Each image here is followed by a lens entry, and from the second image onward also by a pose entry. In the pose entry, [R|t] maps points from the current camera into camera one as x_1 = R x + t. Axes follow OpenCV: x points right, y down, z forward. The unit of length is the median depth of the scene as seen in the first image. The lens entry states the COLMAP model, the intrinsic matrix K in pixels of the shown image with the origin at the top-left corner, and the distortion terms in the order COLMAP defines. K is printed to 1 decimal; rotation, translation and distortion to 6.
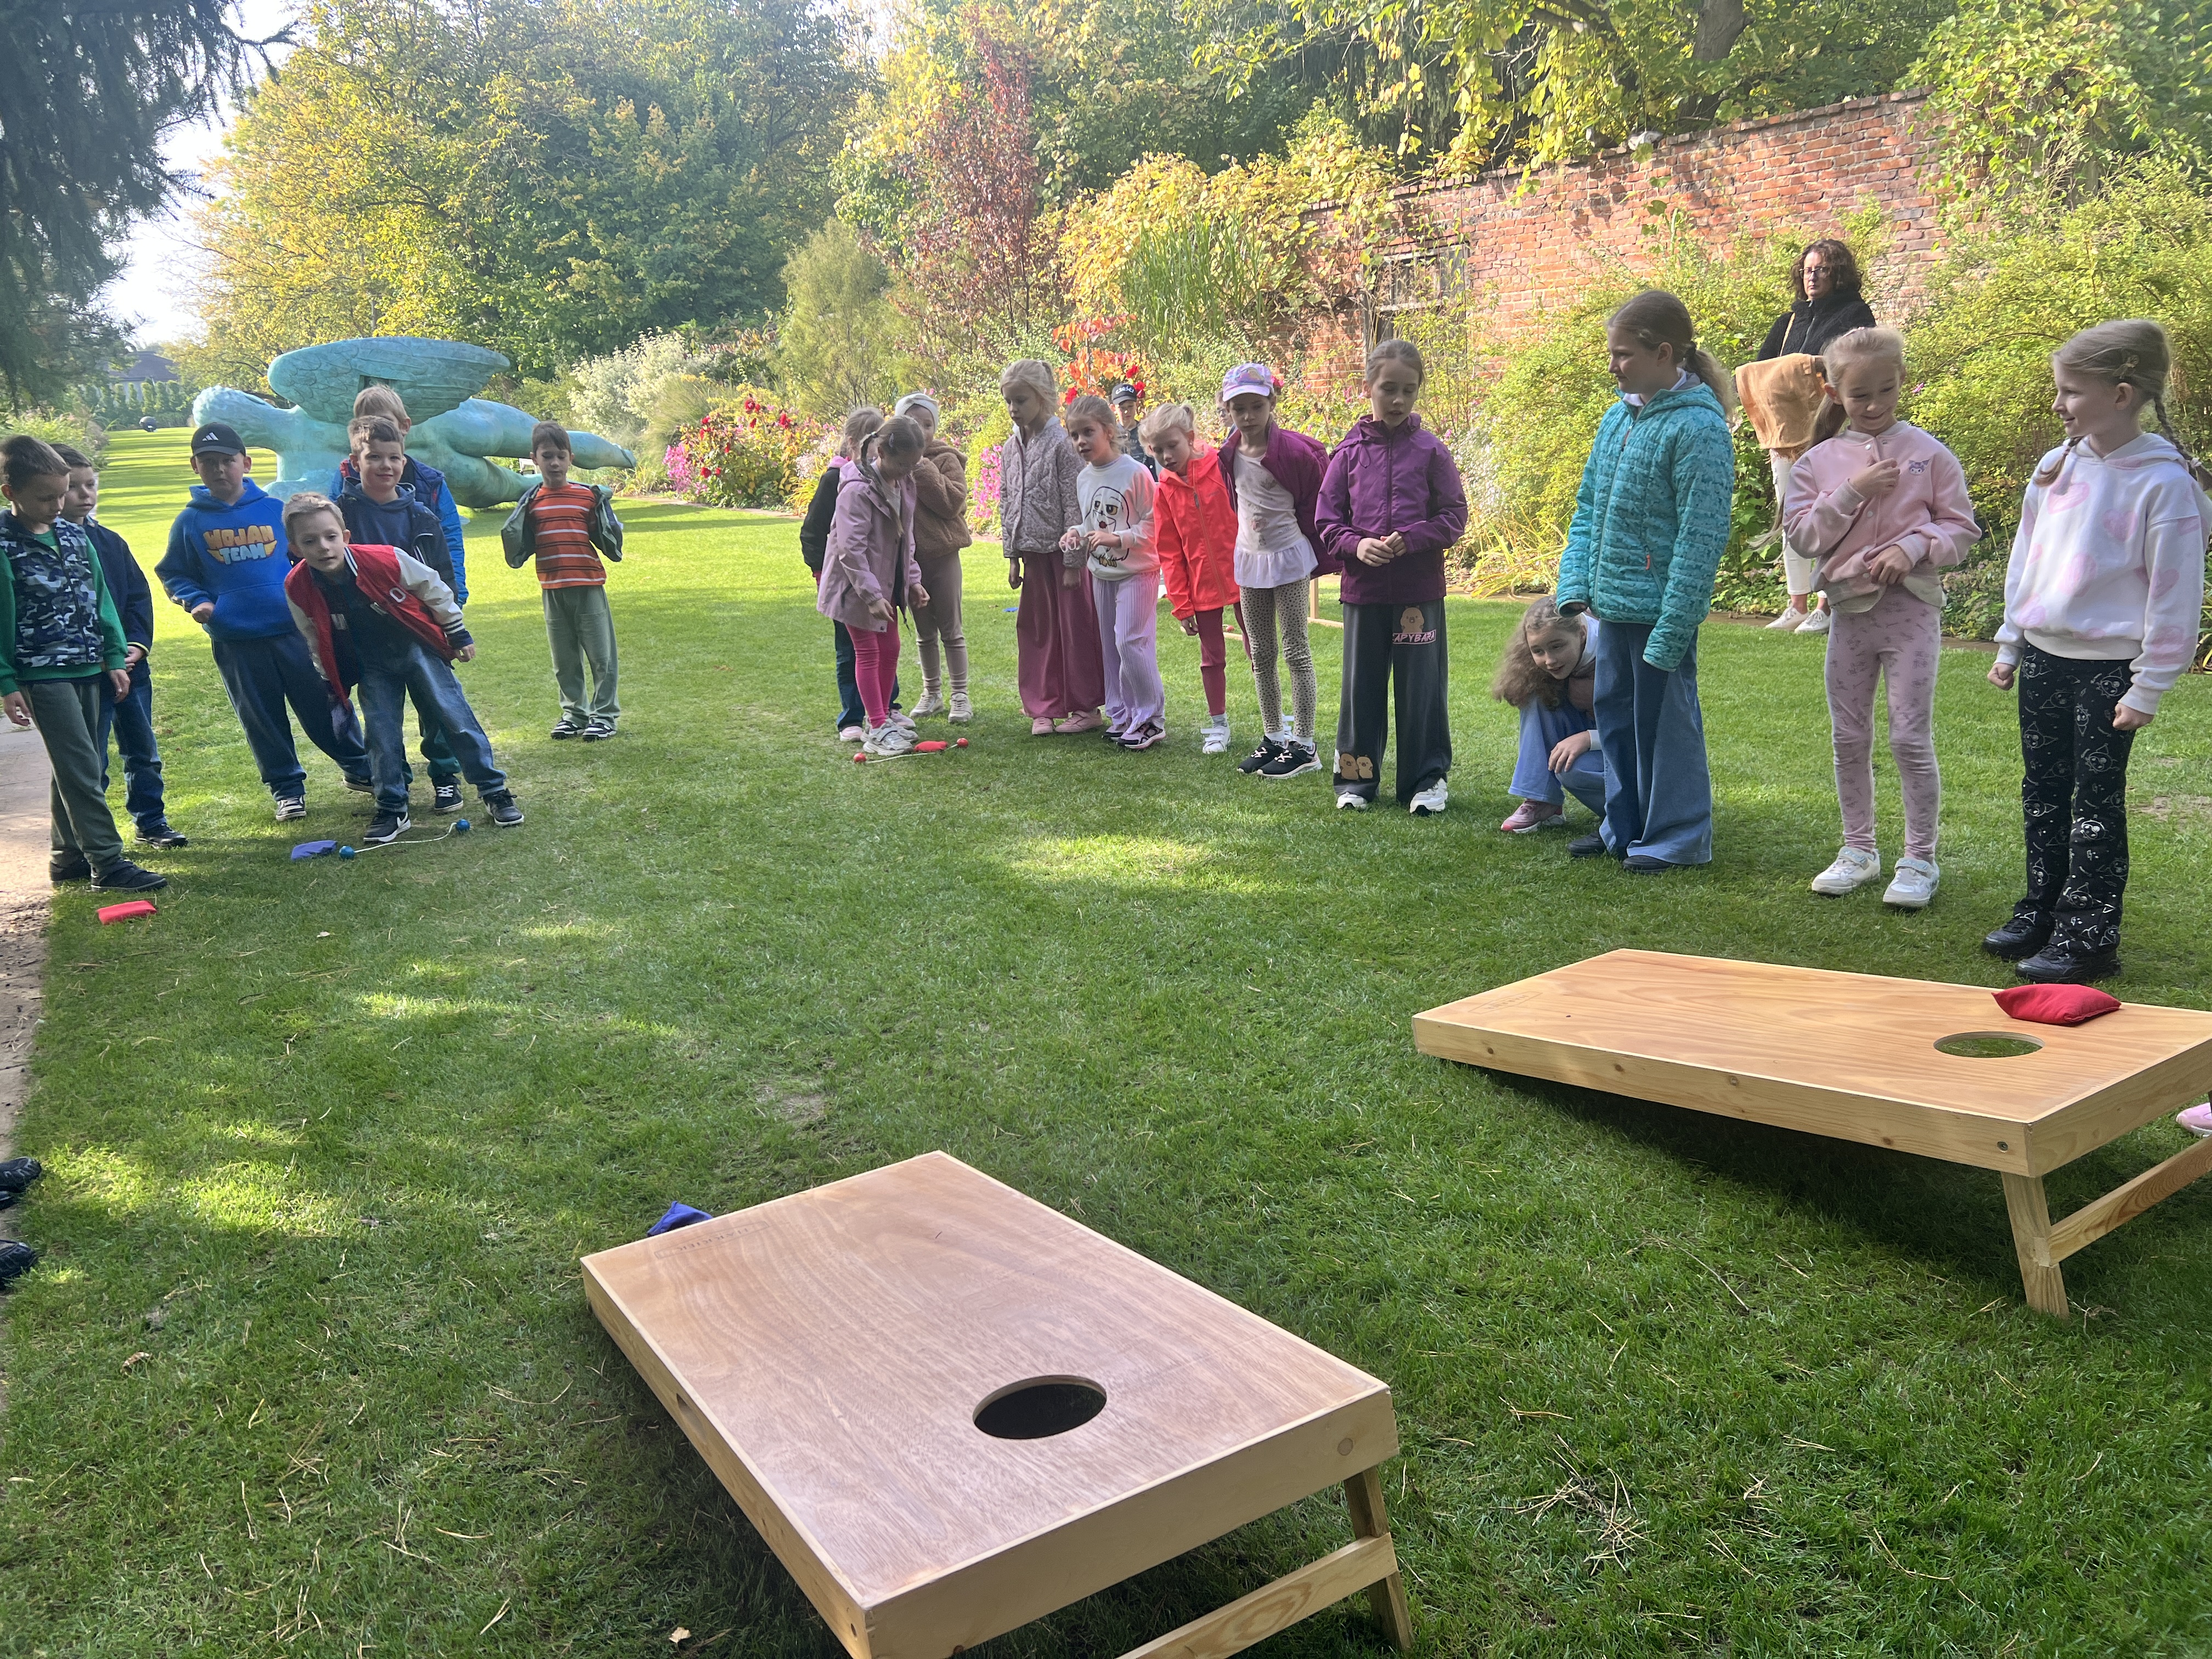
lens RADIAL K [[1686.2, 0, 1106.0], [0, 1686.2, 829.5], [0, 0, 1]] dist [-0.000277, -0.005240]
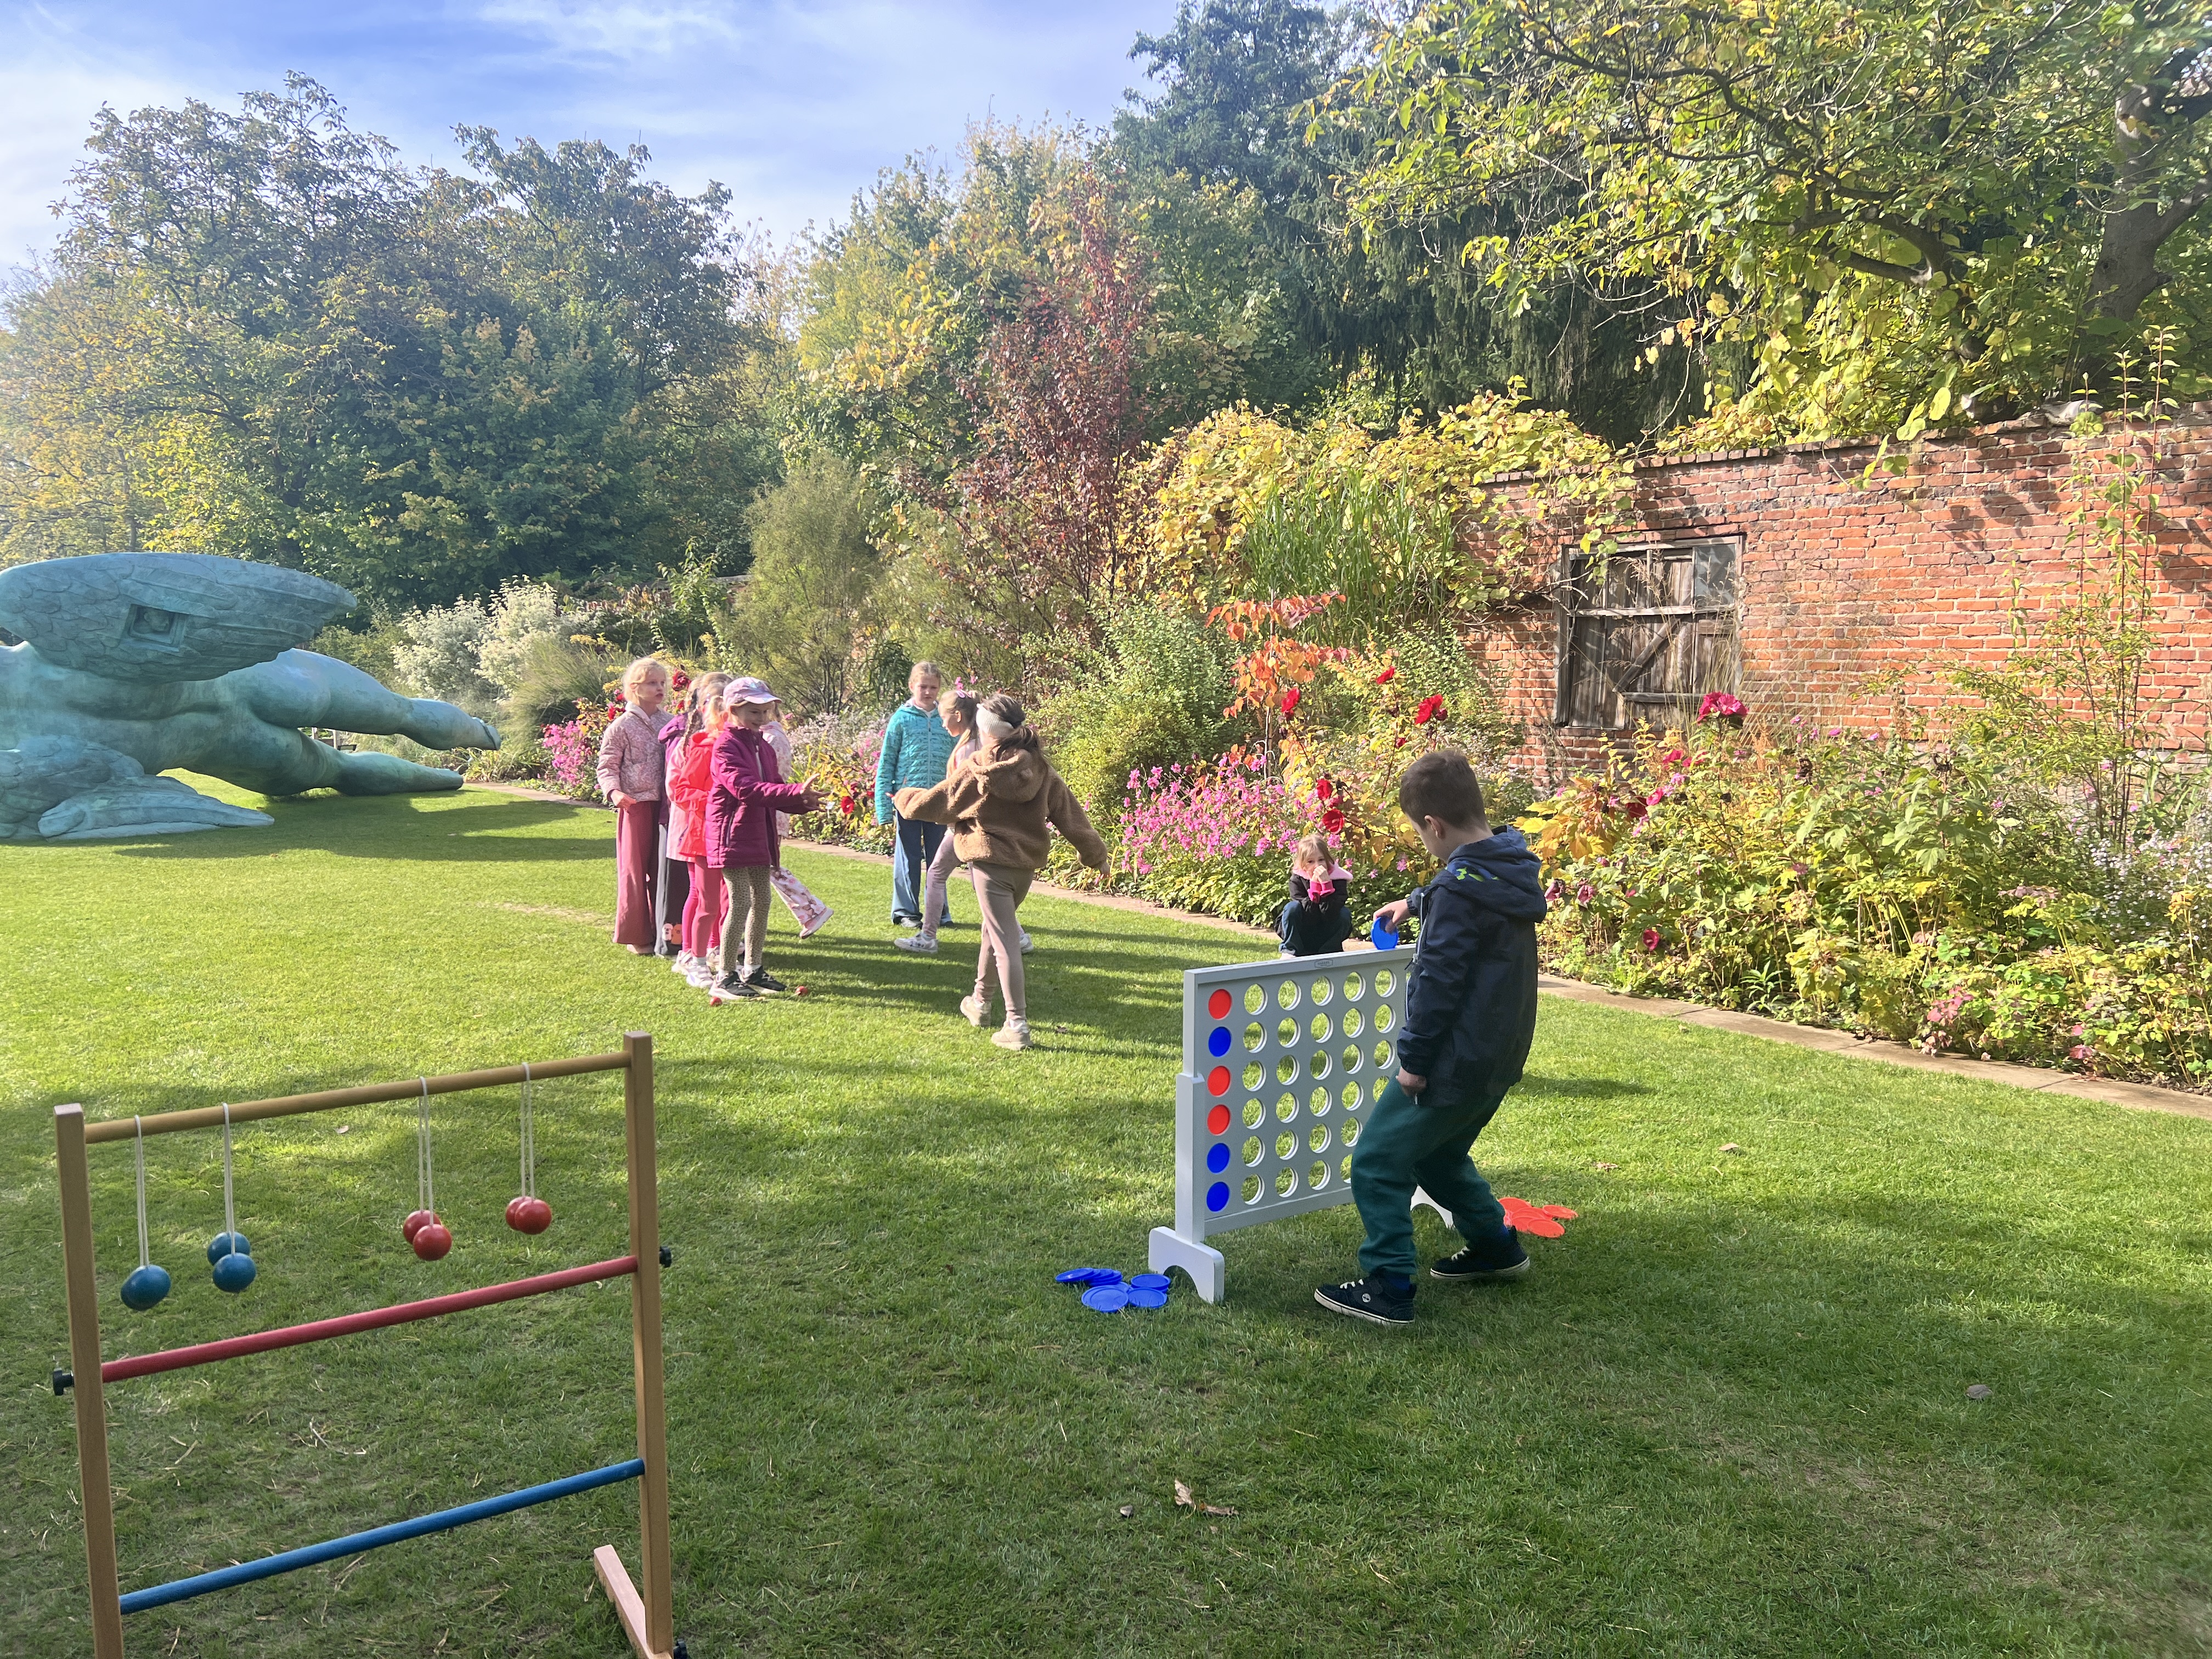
lens RADIAL K [[1667.5, 0, 1106.0], [0, 1667.5, 829.5], [0, 0, 1]] dist [0.001559, 0.006875]
pose [[0.988805, 0.049640, 0.140716, -0.089156], [-0.025536, 0.985425, -0.168185, -0.047718], [-0.147014, 0.162709, 0.975660, 0.186089]]
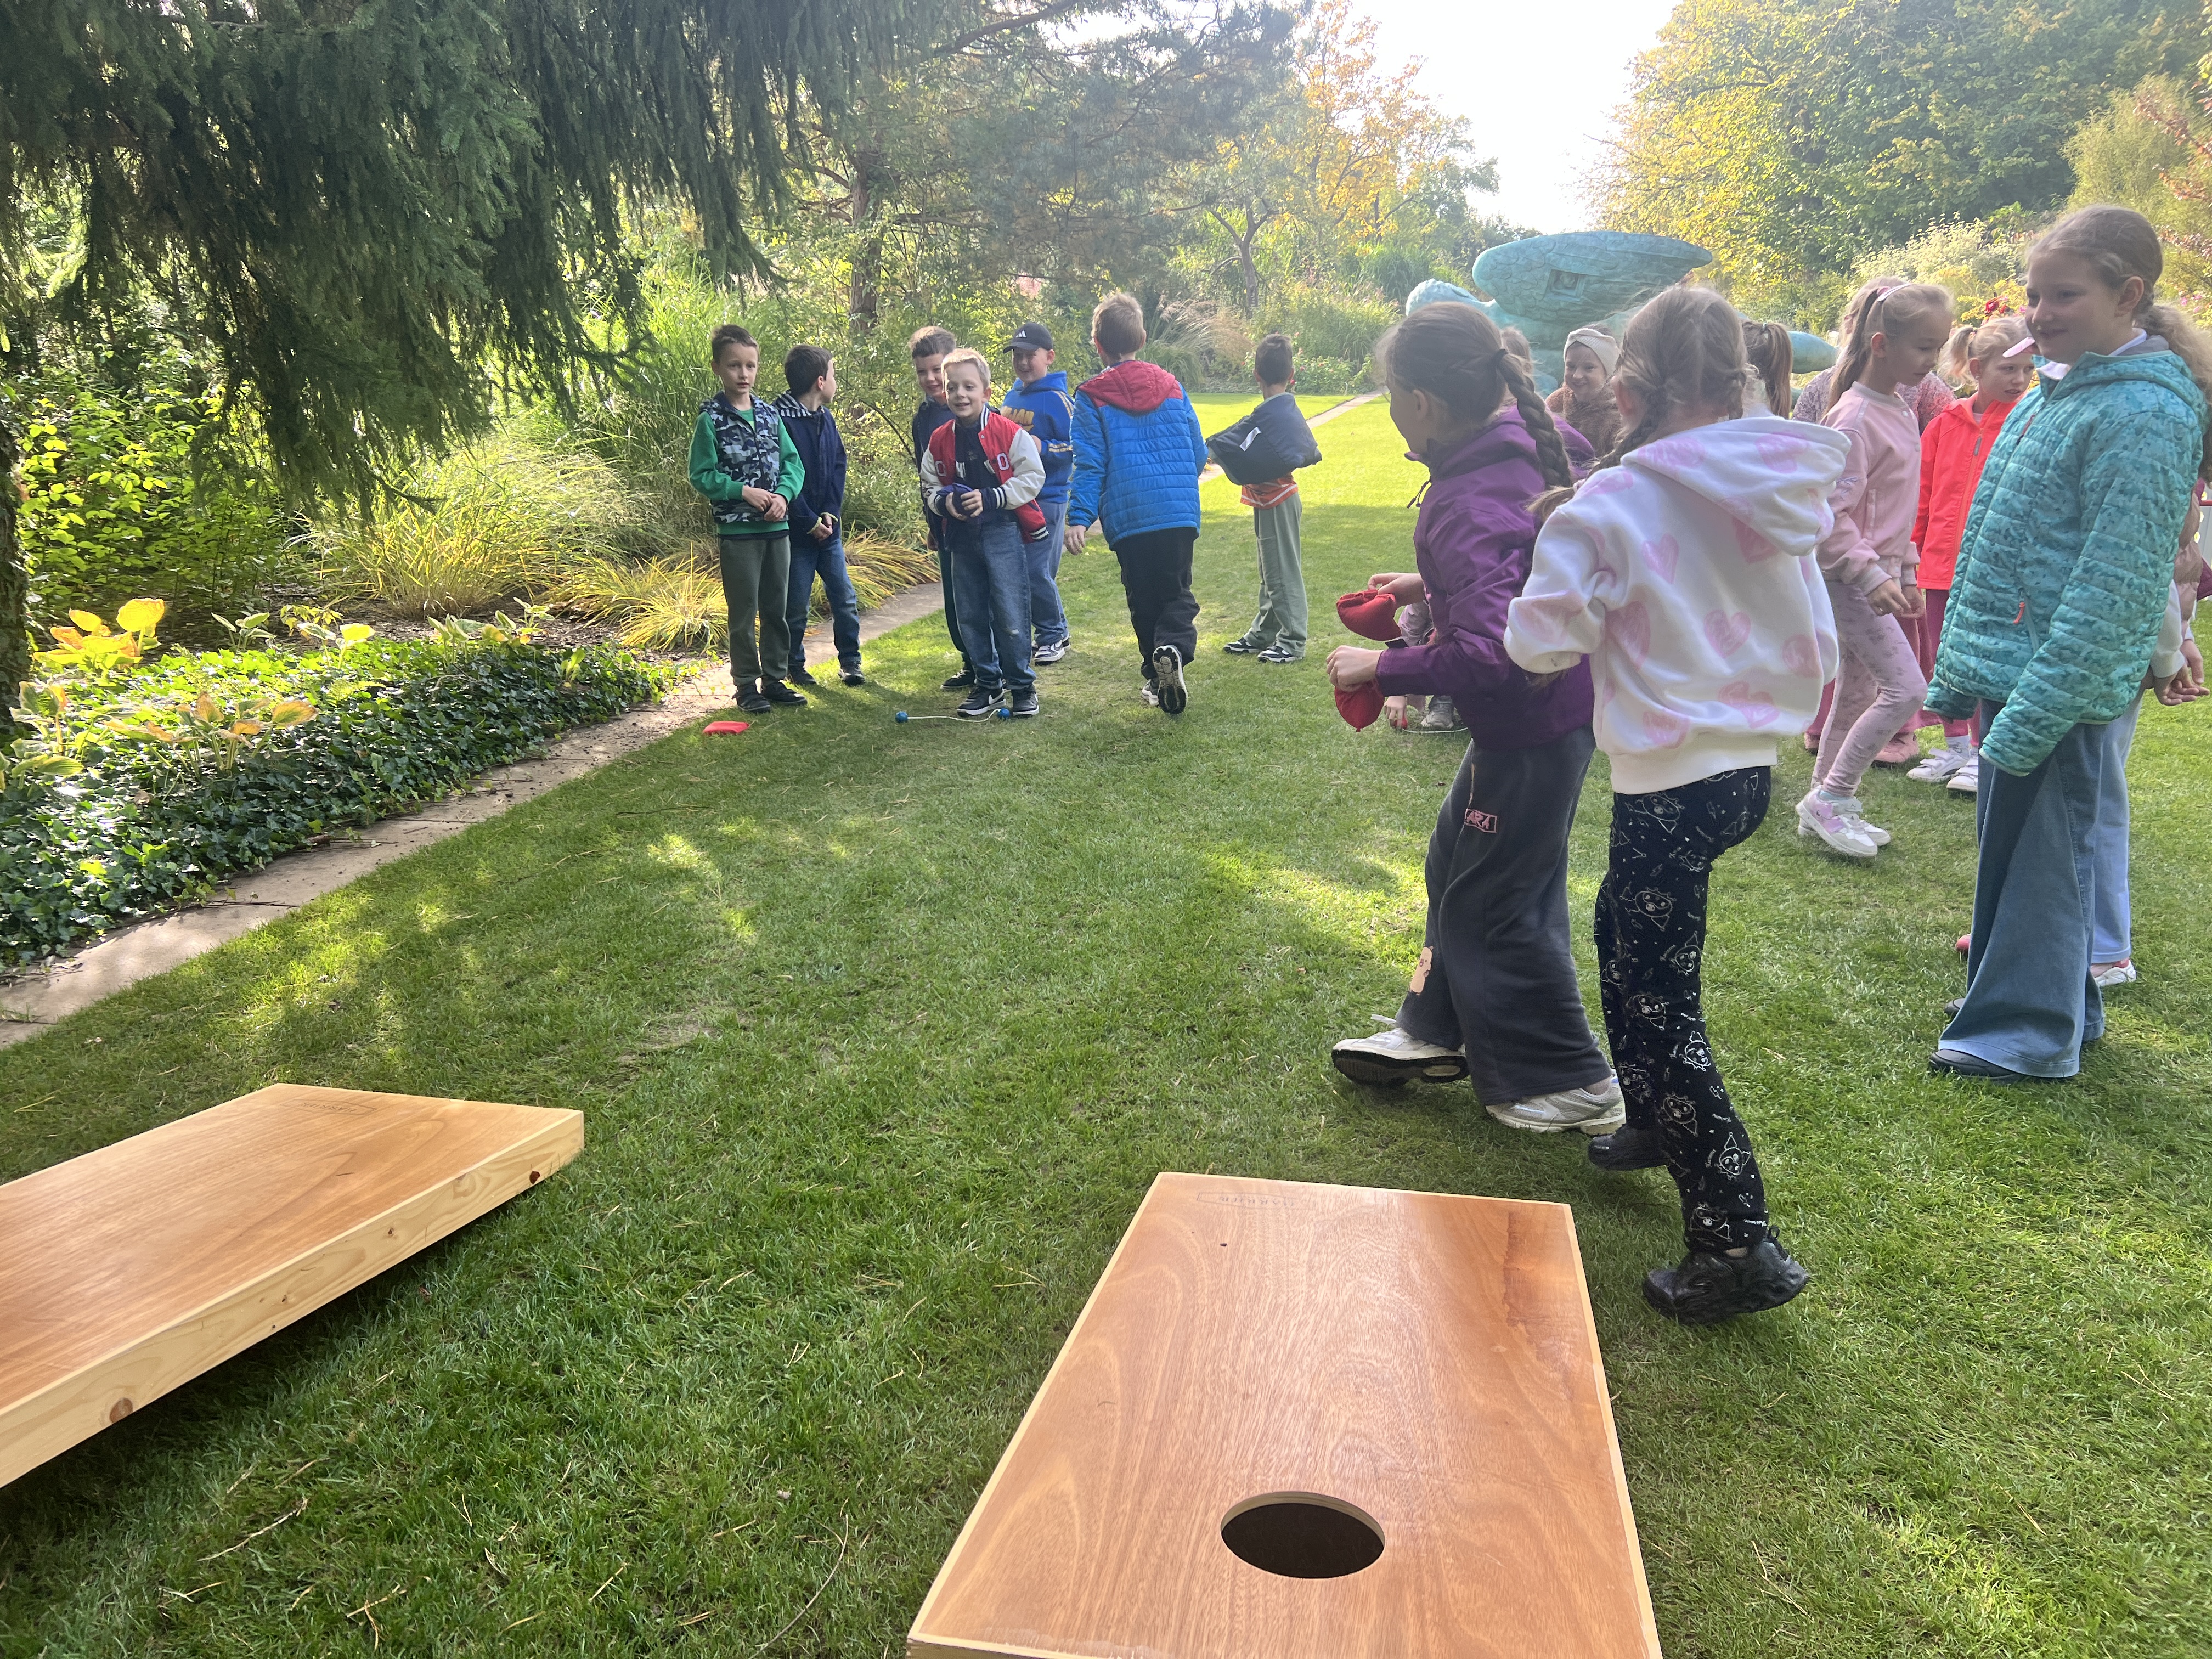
lens RADIAL K [[1695.3, 0, 1106.0], [0, 1695.3, 829.5], [0, 0, 1]] dist [0.055714, -0.053501]
pose [[0.721967, 0.226737, -0.653723, 0.069400], [-0.189315, 0.973464, 0.128558, -0.012618], [0.665525, 0.030945, 0.745734, 0.034529]]
